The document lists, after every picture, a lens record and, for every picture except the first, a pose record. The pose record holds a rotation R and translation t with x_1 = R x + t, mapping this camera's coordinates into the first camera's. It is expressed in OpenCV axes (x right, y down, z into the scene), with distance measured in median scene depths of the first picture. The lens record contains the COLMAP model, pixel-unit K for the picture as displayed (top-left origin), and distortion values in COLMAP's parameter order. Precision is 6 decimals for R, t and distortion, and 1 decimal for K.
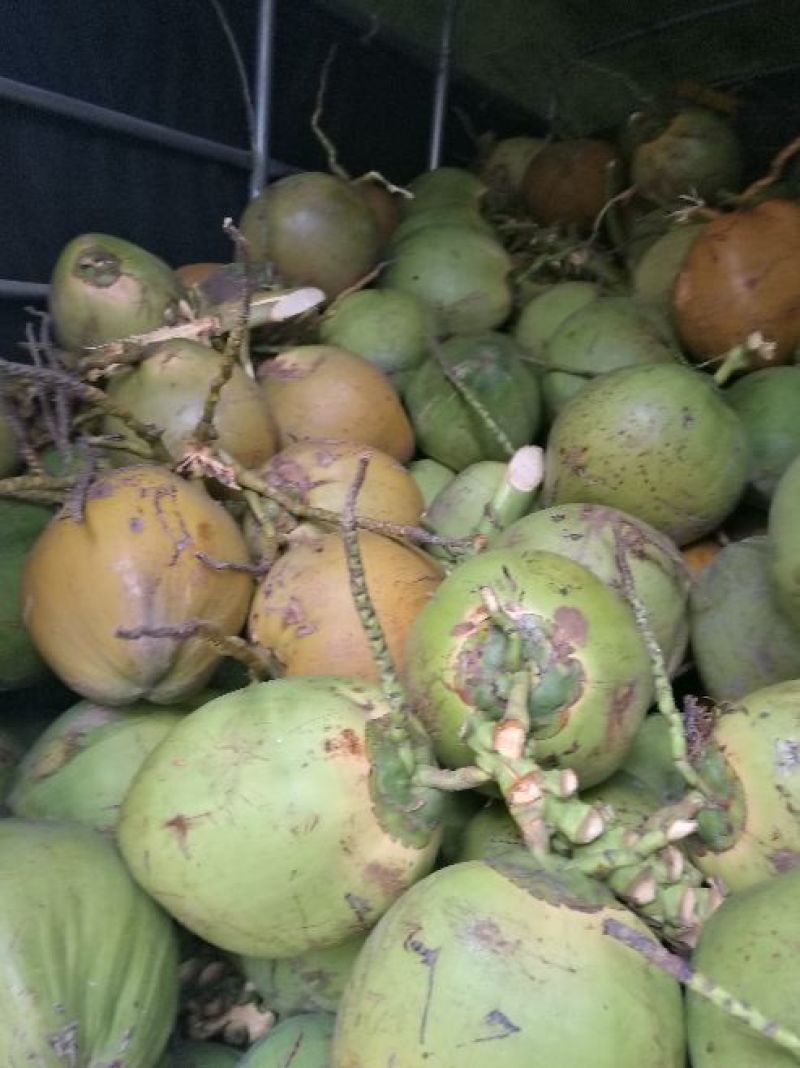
lens RADIAL K [[825.7, 0, 399.5], [0, 825.7, 514.8], [0, 0, 1]] dist [-0.010009, 0.029252]
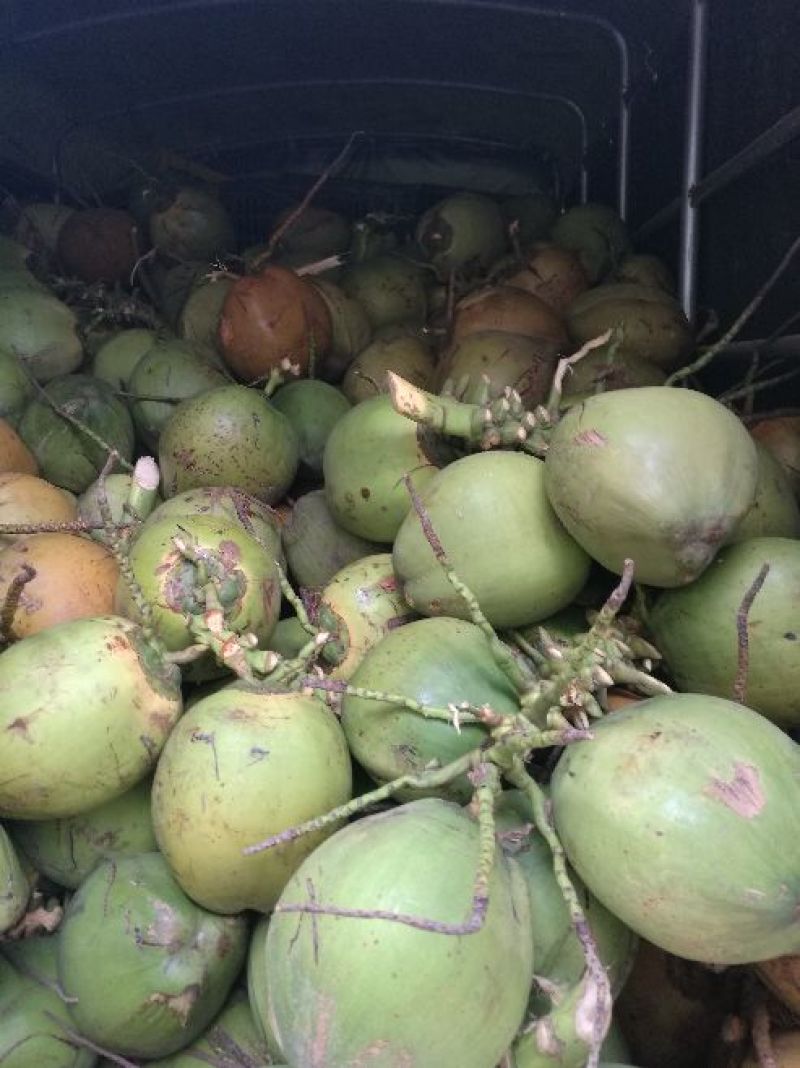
lens RADIAL K [[825.7, 0, 399.5], [0, 825.7, 514.8], [0, 0, 1]] dist [-0.010009, 0.029252]
pose [[0.832865, -0.180347, 0.523269, -0.303795], [0.197847, 0.979967, 0.022846, 0.083560], [-0.516907, 0.084500, 0.851861, -0.473269]]
